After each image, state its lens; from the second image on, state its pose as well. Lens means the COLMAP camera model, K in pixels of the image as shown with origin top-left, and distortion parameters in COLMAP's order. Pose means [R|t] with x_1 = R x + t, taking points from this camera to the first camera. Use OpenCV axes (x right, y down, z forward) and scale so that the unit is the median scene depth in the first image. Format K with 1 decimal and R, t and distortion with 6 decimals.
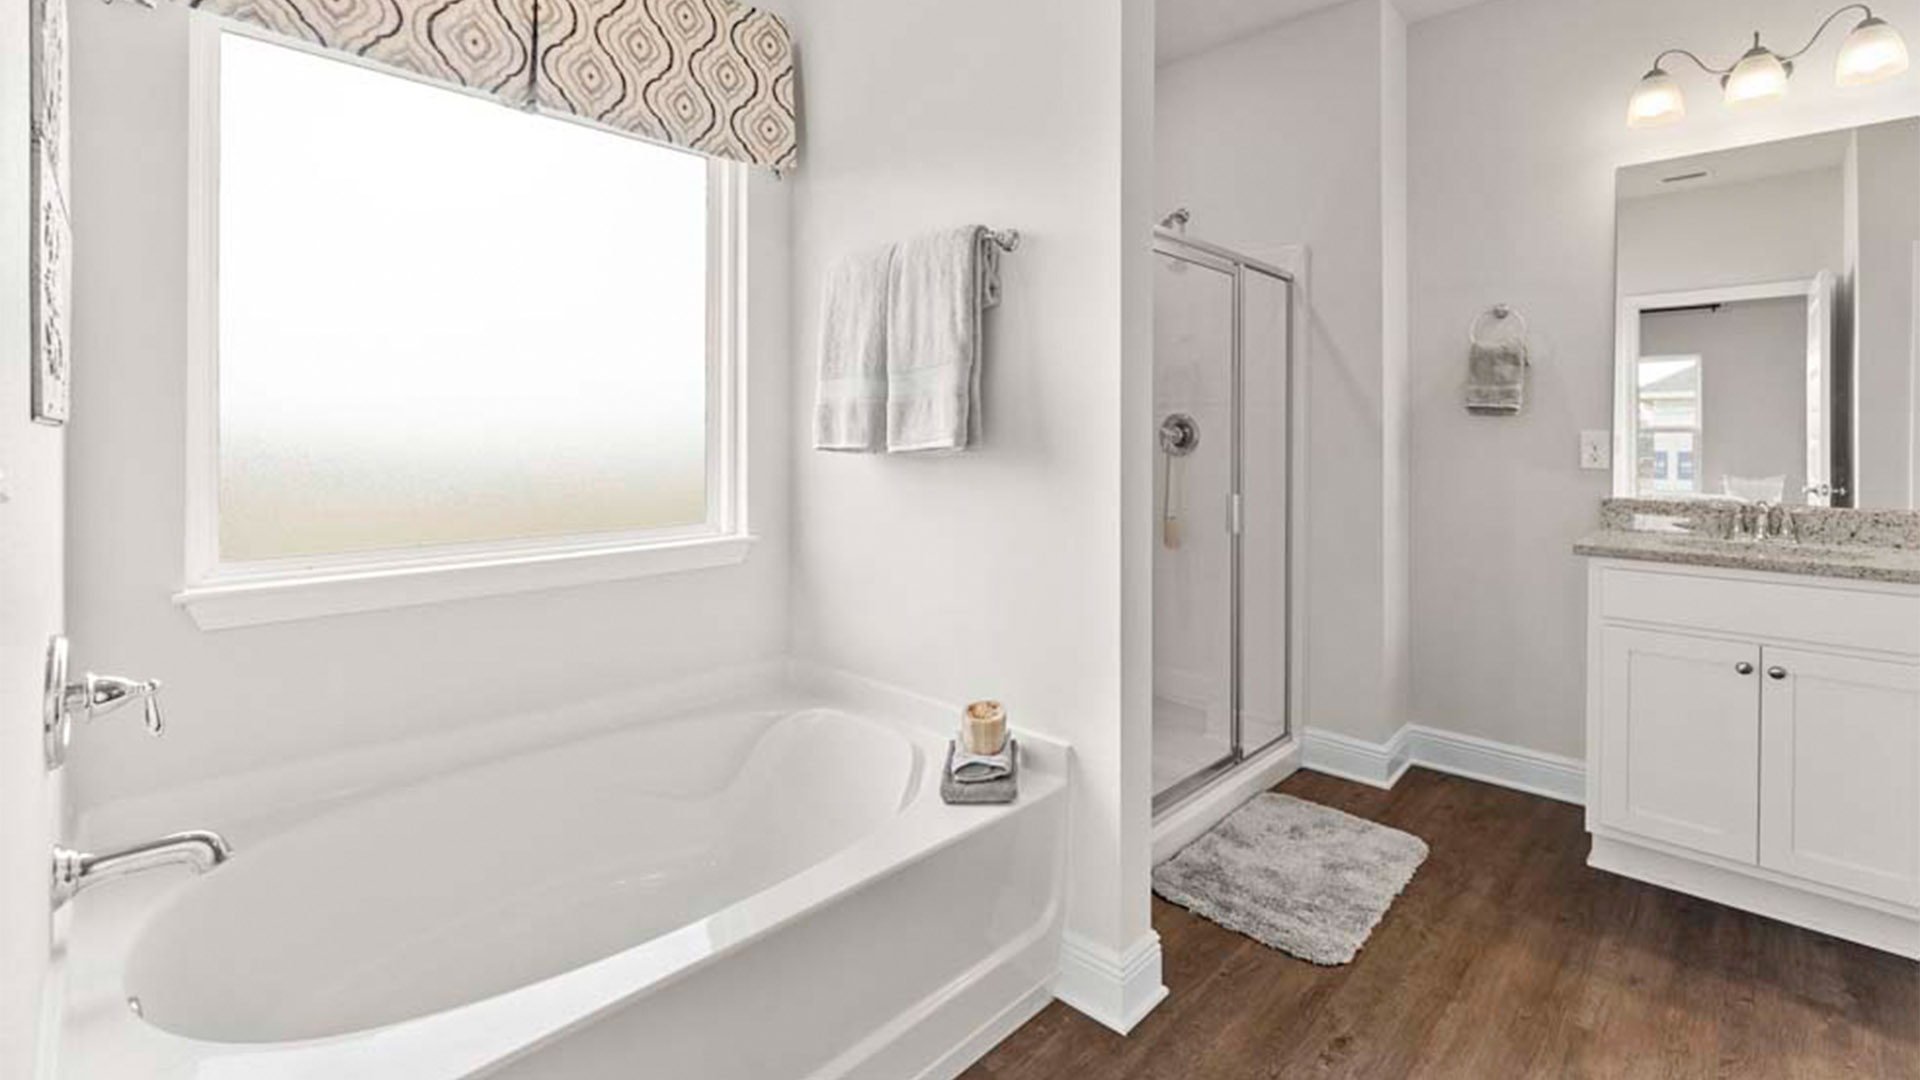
lens RADIAL K [[822.4, 0, 959.7], [0, 822.4, 528.0], [0, 0, 1]] dist [-0.003284, -0.000438]
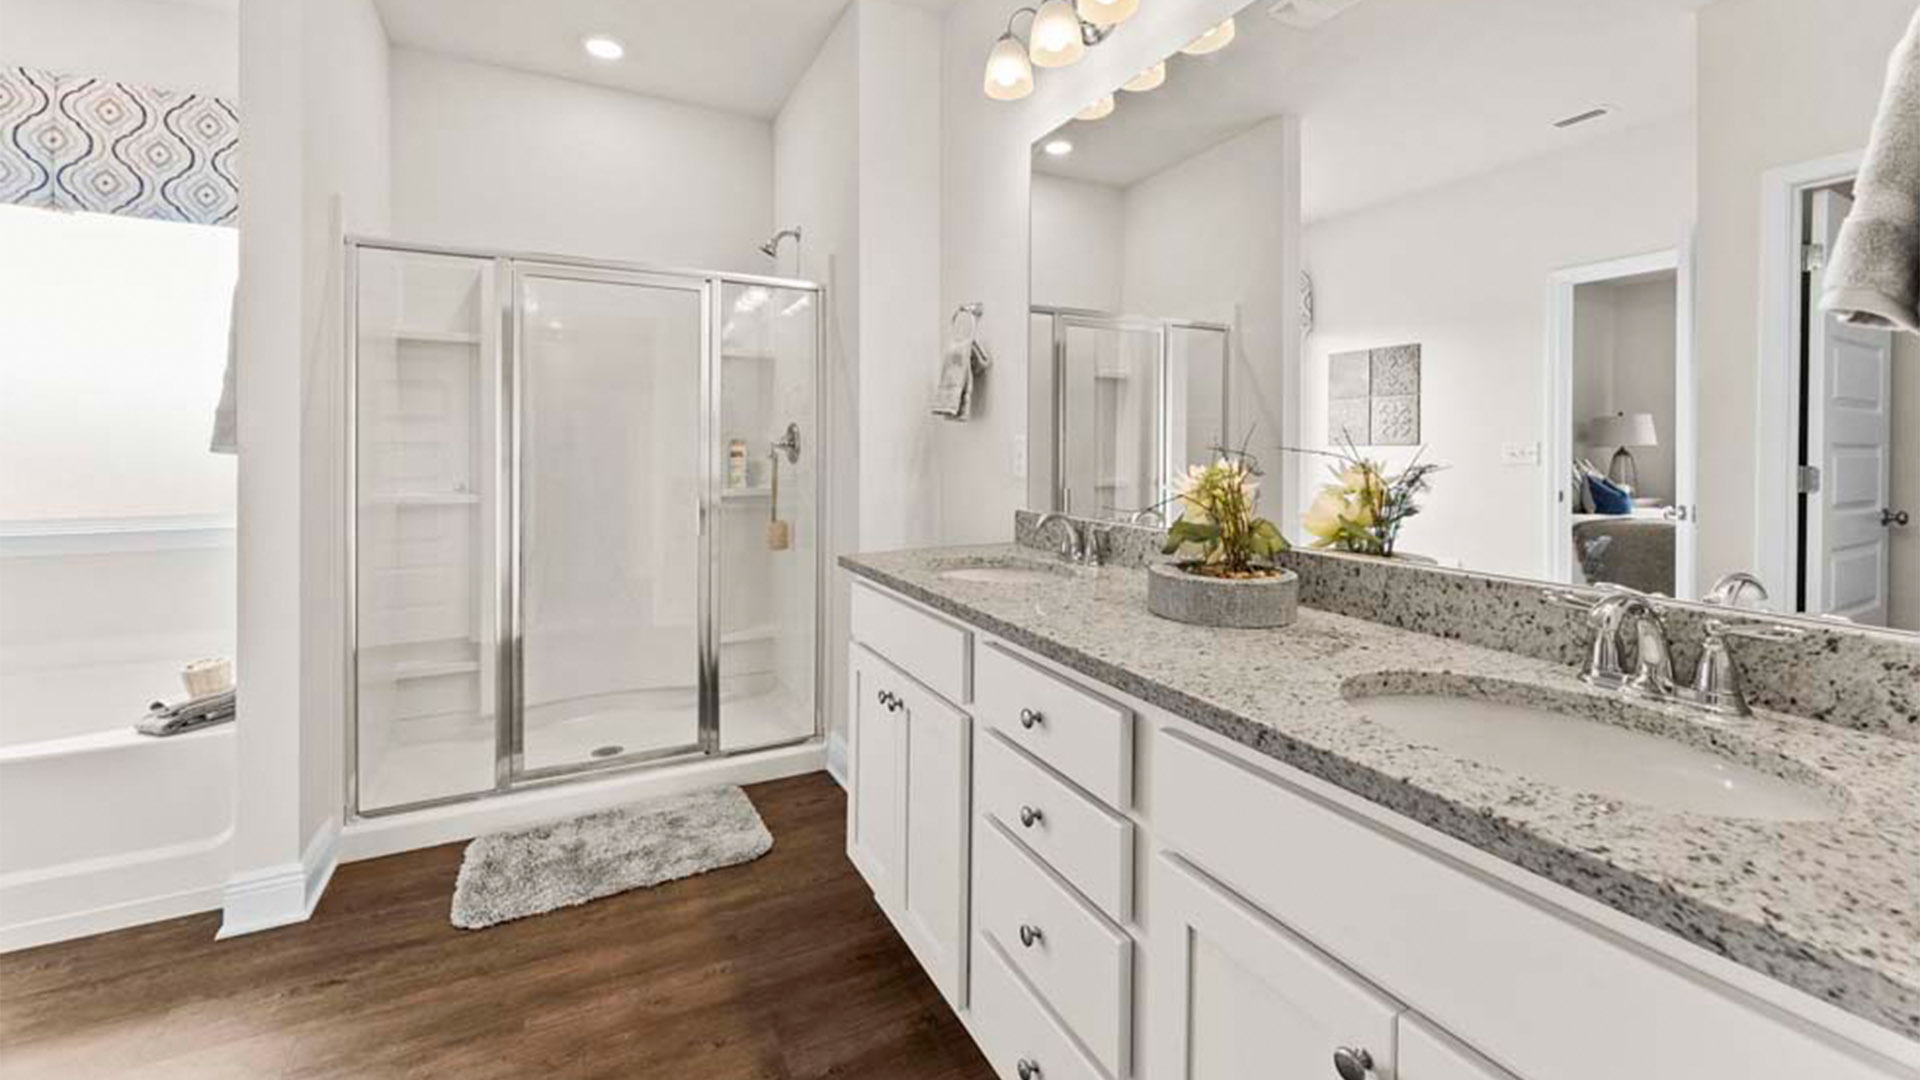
lens RADIAL K [[772.9, 0, 956.5], [0, 772.9, 533.8], [0, 0, 1]] dist [-0.000240, 0.000457]
pose [[0.947959, 0.033454, -0.316631, 1.370610], [-0.033148, 0.999430, 0.006352, -0.017789], [0.316663, 0.004474, 0.948528, 0.230672]]
